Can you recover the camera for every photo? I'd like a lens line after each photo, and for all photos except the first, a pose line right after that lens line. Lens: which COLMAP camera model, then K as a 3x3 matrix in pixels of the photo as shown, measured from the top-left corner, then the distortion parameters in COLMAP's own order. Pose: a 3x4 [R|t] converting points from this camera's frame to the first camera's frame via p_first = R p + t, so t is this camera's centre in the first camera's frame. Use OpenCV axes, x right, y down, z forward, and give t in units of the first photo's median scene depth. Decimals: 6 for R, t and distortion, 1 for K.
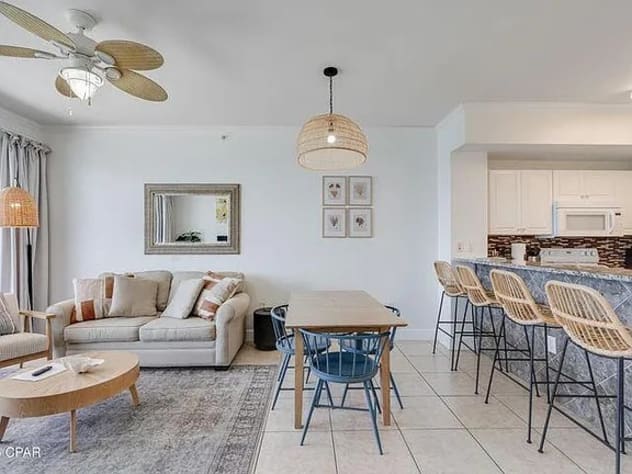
lens RADIAL K [[316.8, 0, 314.7], [0, 316.8, 238.4], [0, 0, 1]] dist [-0.002423, 0.000123]
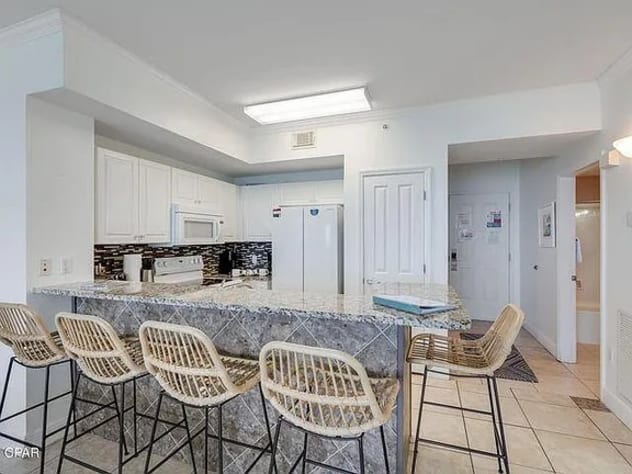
lens RADIAL K [[316.8, 0, 314.7], [0, 316.8, 238.4], [0, 0, 1]] dist [-0.002423, 0.000123]
pose [[0.359342, -0.000767, 0.933205, 0.095730], [-0.011529, 0.999920, 0.005261, -0.032457], [-0.933135, -0.012649, 0.359305, 0.328599]]
